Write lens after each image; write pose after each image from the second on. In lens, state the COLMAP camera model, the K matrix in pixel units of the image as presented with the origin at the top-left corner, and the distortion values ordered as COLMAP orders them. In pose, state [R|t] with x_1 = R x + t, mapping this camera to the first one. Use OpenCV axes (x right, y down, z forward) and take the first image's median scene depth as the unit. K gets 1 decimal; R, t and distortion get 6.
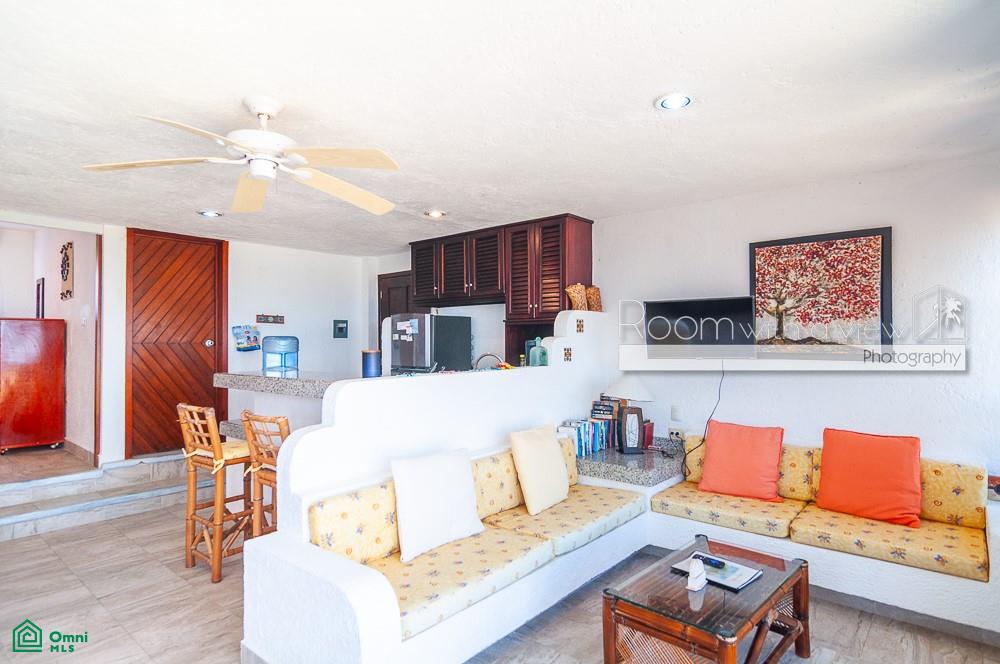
lens RADIAL K [[540.2, 0, 500.0], [0, 540.2, 333.1], [0, 0, 1]] dist [-0.000759, 0.002076]
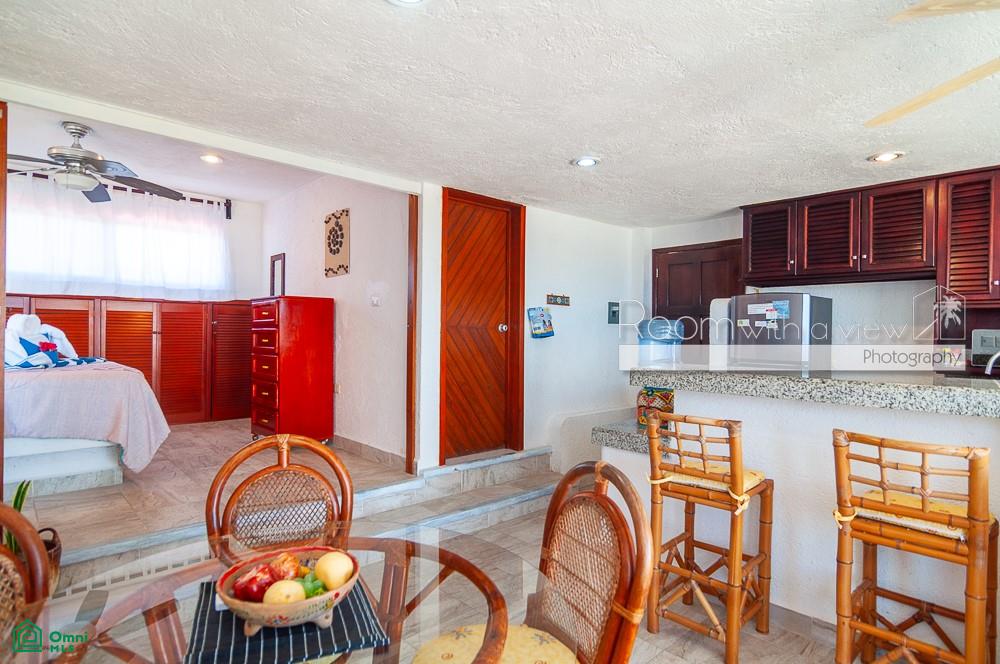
lens RADIAL K [[540.2, 0, 500.2], [0, 540.2, 332.4], [0, 0, 1]] dist [-0.000759, 0.002076]
pose [[0.993693, 0.013997, -0.111257, -0.448816], [-0.011528, 0.999674, 0.022803, 0.006551], [0.111540, -0.021376, 0.993530, 0.161824]]
